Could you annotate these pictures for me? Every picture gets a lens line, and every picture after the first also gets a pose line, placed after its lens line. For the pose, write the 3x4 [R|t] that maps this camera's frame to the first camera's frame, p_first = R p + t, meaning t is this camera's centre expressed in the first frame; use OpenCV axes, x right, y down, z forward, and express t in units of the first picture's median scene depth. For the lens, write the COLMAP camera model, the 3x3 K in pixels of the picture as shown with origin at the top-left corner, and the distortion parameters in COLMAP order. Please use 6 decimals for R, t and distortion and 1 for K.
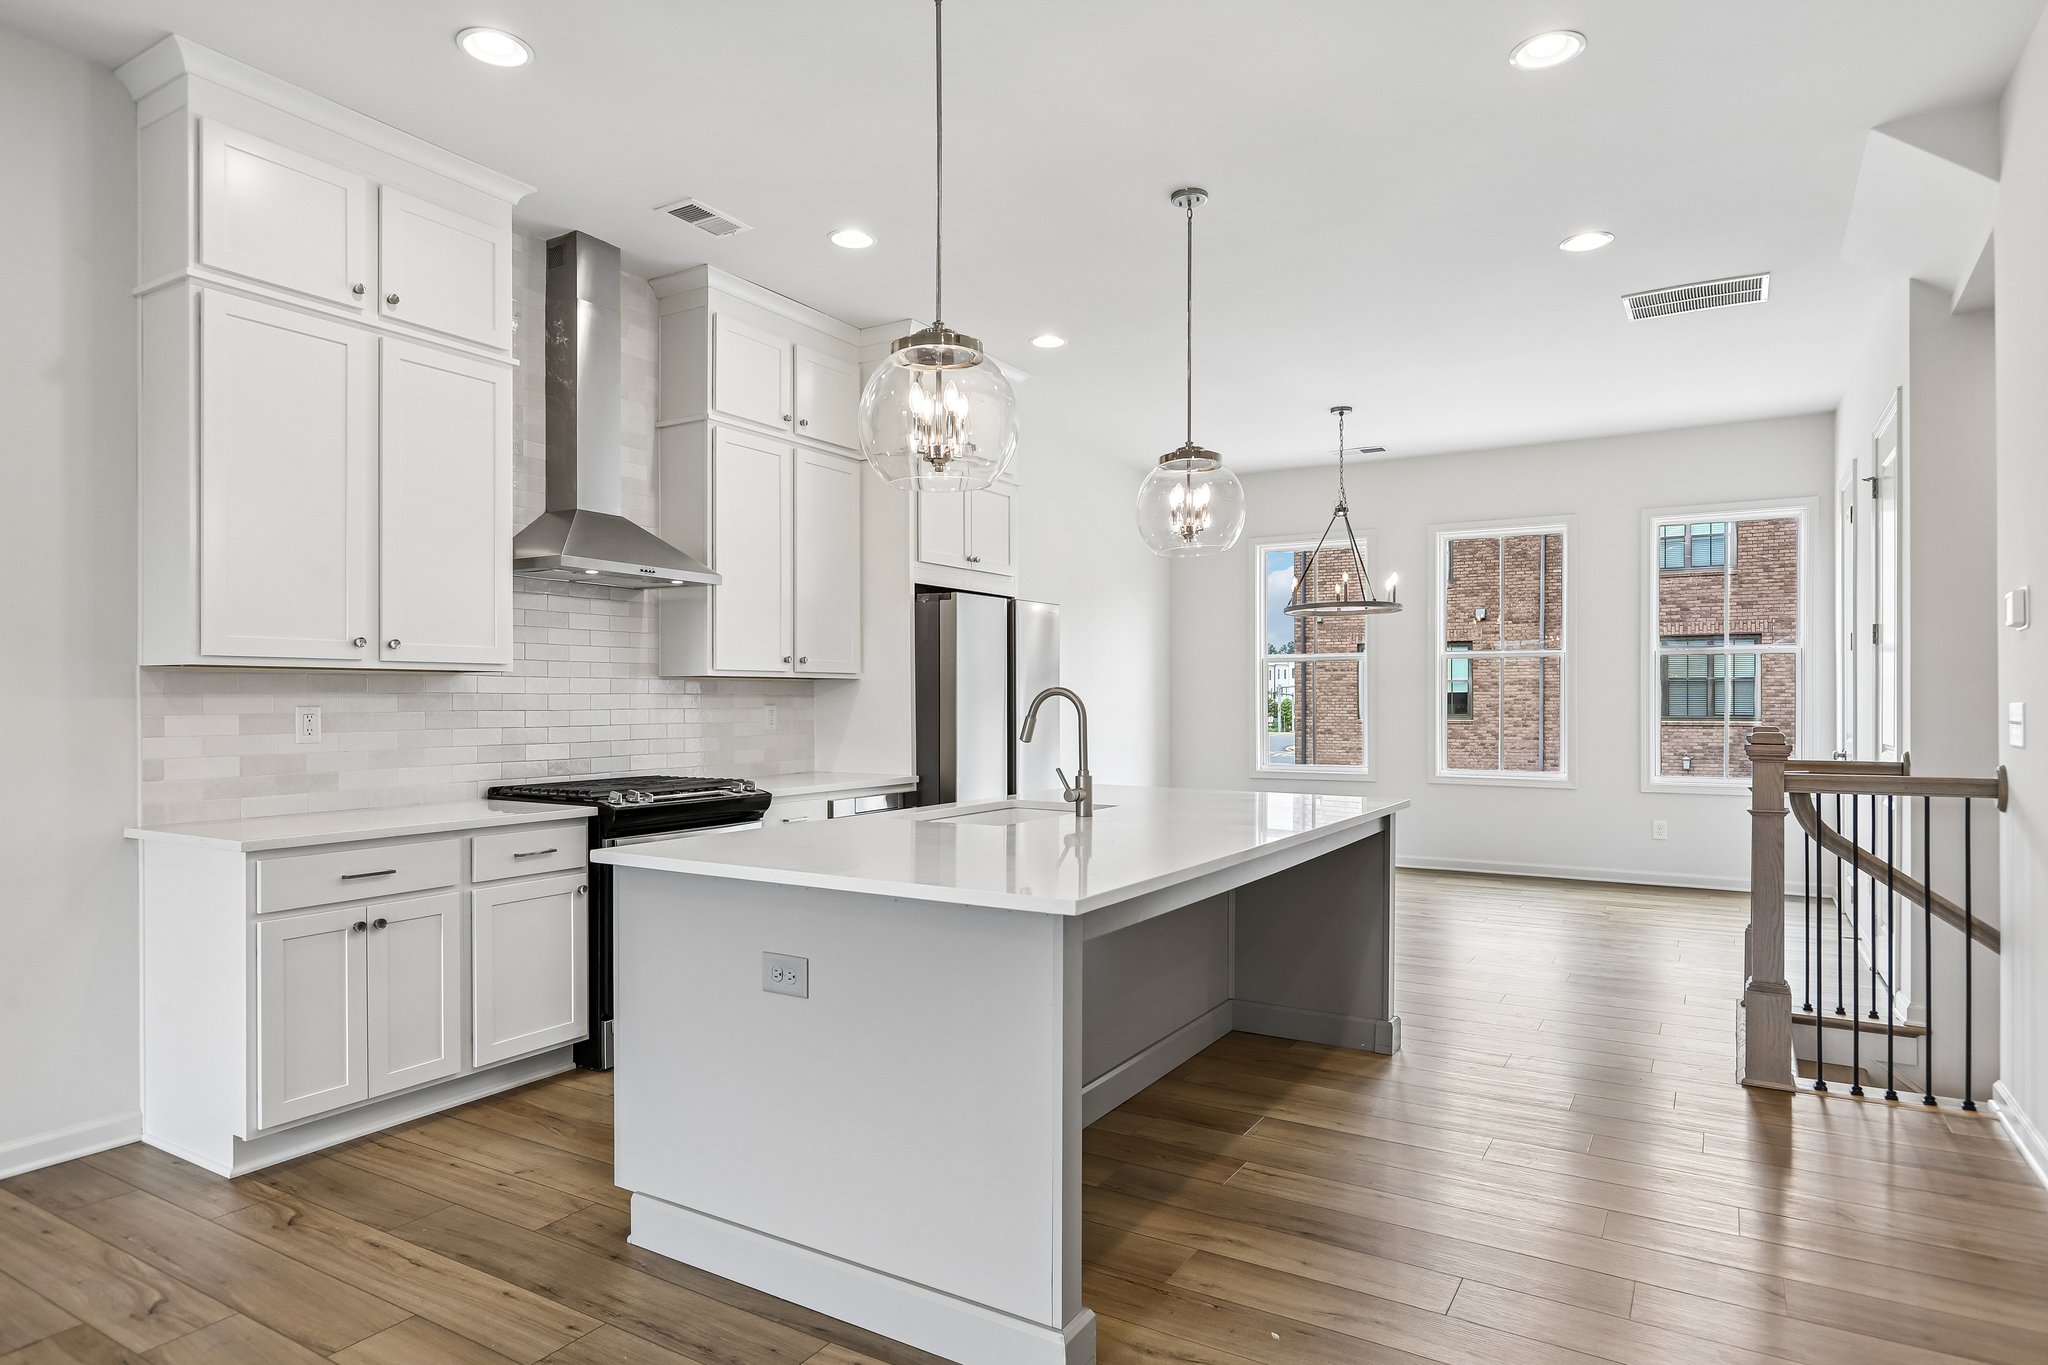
lens RADIAL K [[1157.7, 0, 1027.7], [0, 1157.7, 701.3], [0, 0, 1]] dist [-0.007158, -0.001542]
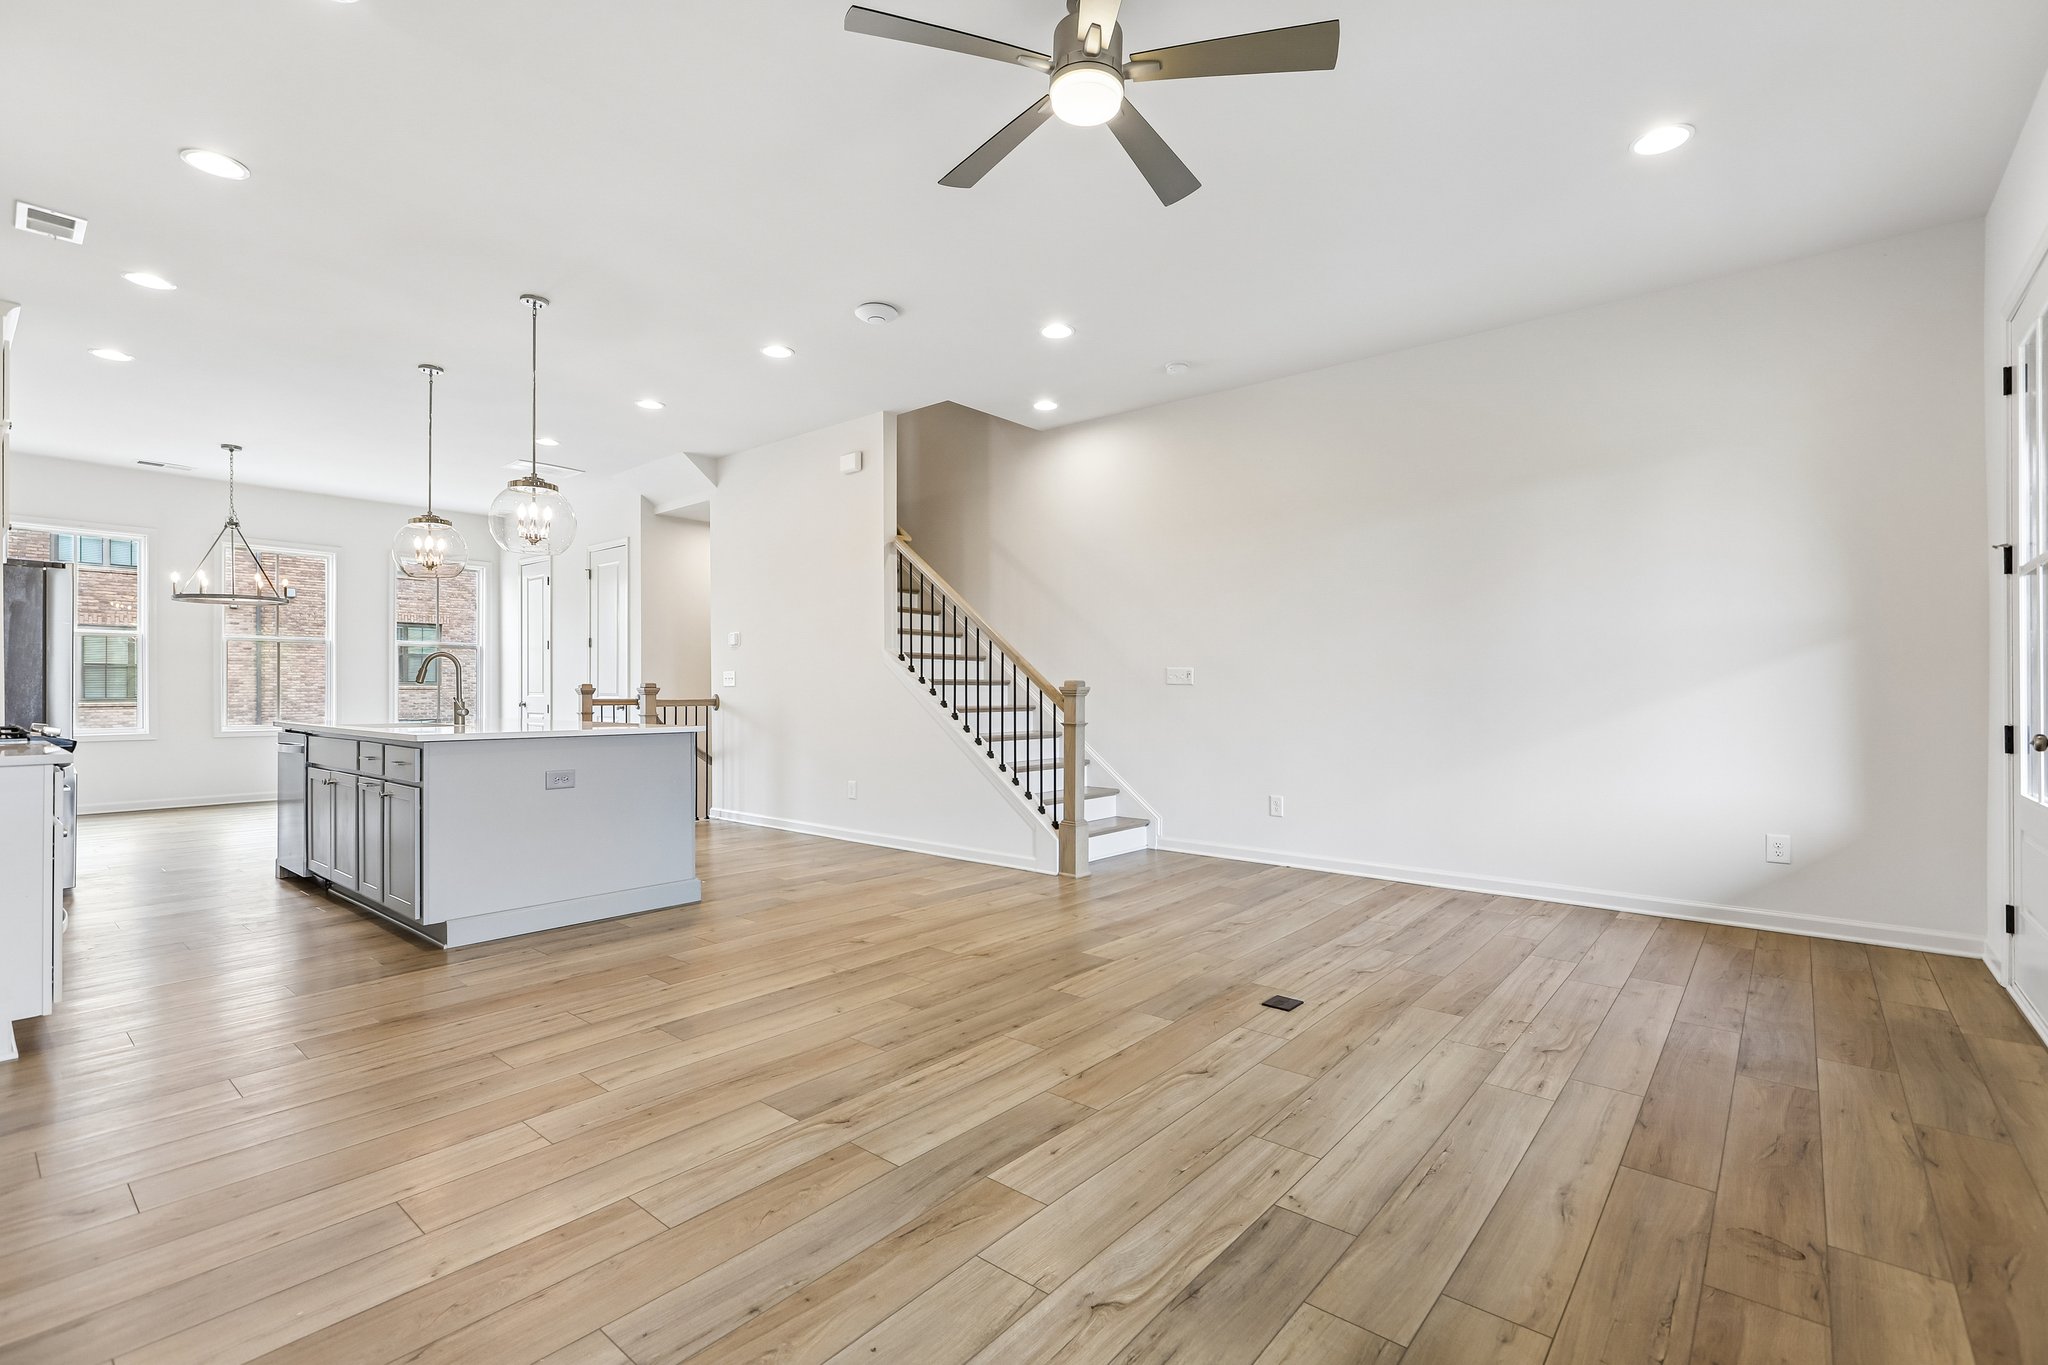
lens RADIAL K [[917.4, 0, 1024.0], [0, 917.4, 682.5], [0, 0, 1]] dist [-0.003675, 0.000988]
pose [[0.156345, 0.009935, 0.987652, -0.937563], [-0.000352, 0.999950, -0.010003, 0.037229], [-0.987702, 0.001216, 0.156341, -0.072247]]
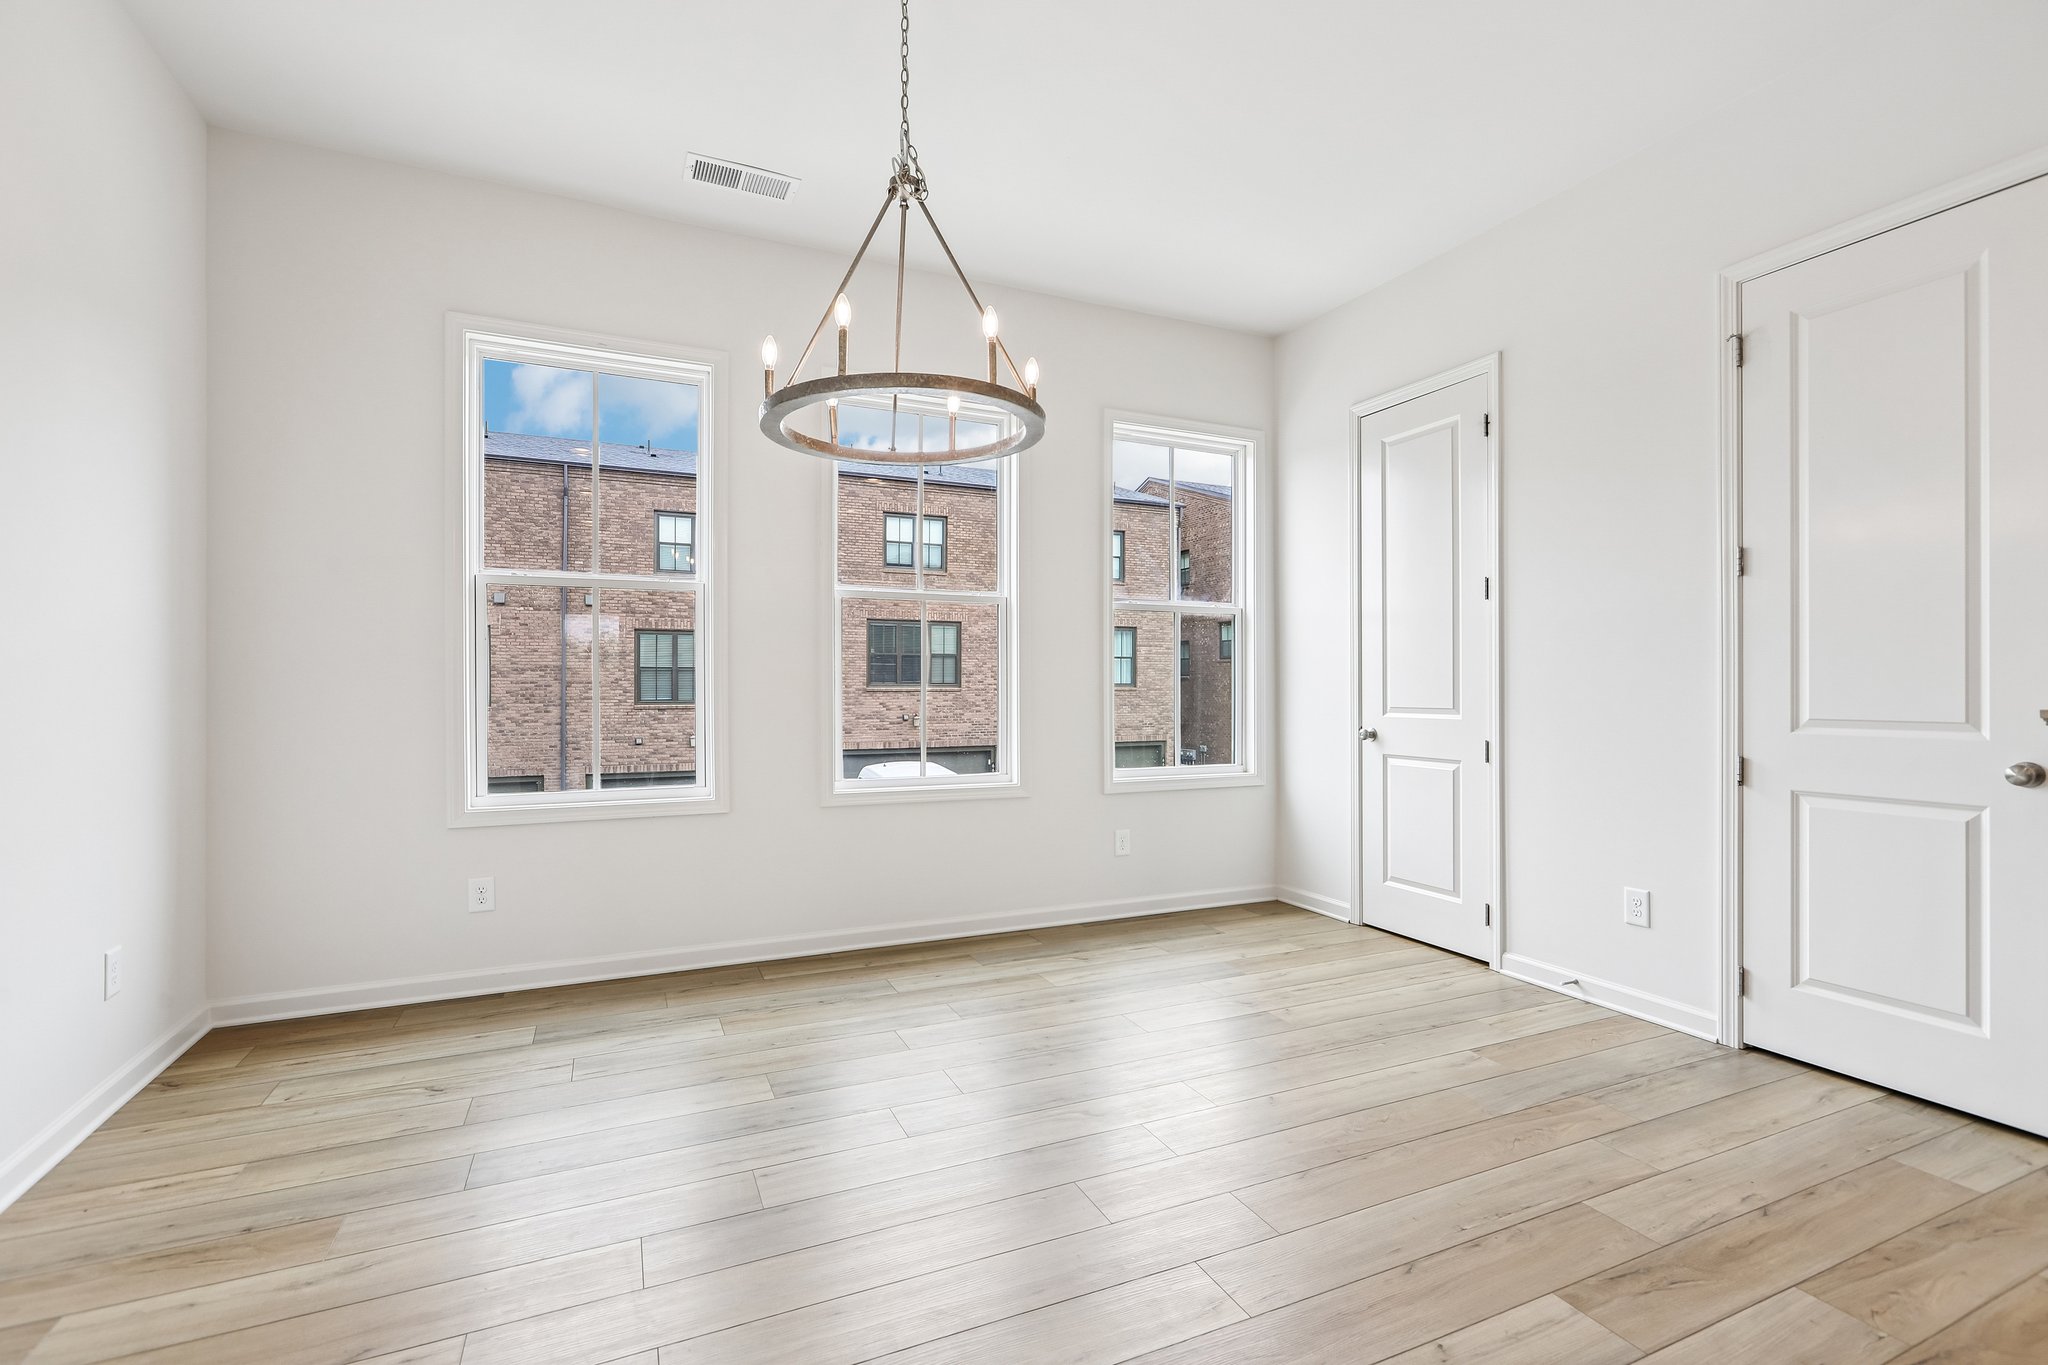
lens RADIAL K [[917.4, 0, 1024.0], [0, 917.4, 682.5], [0, 0, 1]] dist [-0.003675, 0.000988]
pose [[0.569520, 0.007073, 0.821947, 0.044446], [0.001161, 0.999955, -0.009409, 0.022949], [-0.821977, 0.006313, 0.569486, 1.202041]]
